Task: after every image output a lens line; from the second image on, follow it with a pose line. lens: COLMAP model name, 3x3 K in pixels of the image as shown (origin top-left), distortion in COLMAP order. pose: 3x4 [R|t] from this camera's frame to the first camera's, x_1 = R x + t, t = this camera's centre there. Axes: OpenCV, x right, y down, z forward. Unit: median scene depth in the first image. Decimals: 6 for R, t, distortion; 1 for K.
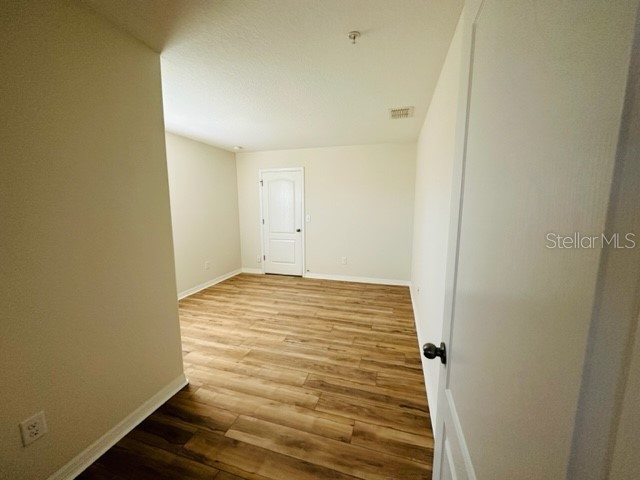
lens RADIAL K [[254.6, 0, 319.4], [0, 254.6, 240.2], [0, 0, 1]] dist [-0.000122, 0.000268]
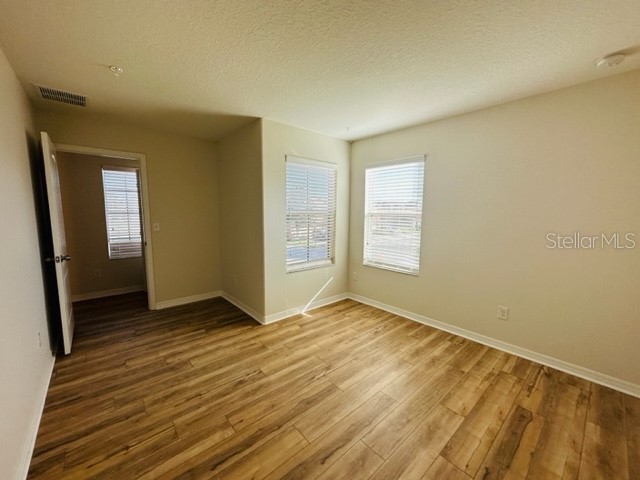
lens RADIAL K [[254.6, 0, 319.4], [0, 254.6, 240.2], [0, 0, 1]] dist [-0.000122, 0.000268]
pose [[-0.523579, 0.095204, -0.846641, 0.443506], [-0.124412, 0.974541, 0.186524, -0.209874], [0.842845, 0.202992, -0.498405, 1.562090]]
